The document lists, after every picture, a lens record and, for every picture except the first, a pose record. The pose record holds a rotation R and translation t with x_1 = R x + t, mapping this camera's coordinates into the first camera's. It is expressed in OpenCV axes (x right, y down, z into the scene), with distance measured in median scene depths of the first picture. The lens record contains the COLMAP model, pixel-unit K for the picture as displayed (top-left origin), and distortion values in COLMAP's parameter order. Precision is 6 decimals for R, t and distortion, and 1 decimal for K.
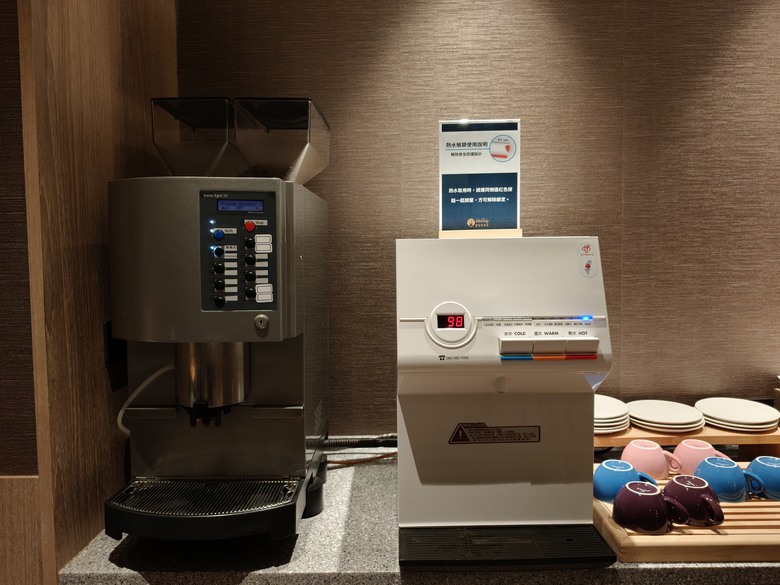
lens RADIAL K [[543.3, 0, 398.2], [0, 543.3, 276.3], [0, 0, 1]] dist [0.014877, -0.025305]
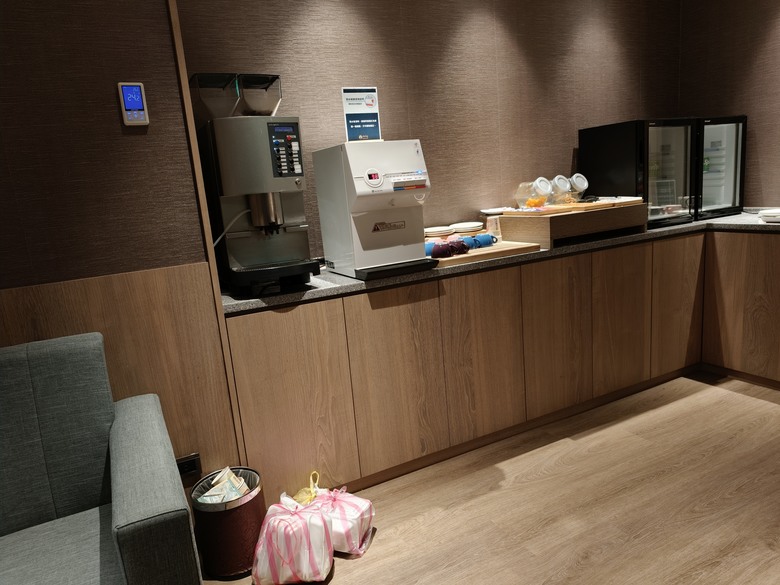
lens RADIAL K [[543.3, 0, 388.4], [0, 543.3, 293.3], [0, 0, 1]] dist [0.014877, -0.025305]
pose [[0.885811, -0.157381, 0.436543, -0.929082], [0.099913, 0.983352, 0.151777, 0.221909], [-0.453162, -0.090829, 0.886789, -1.162098]]
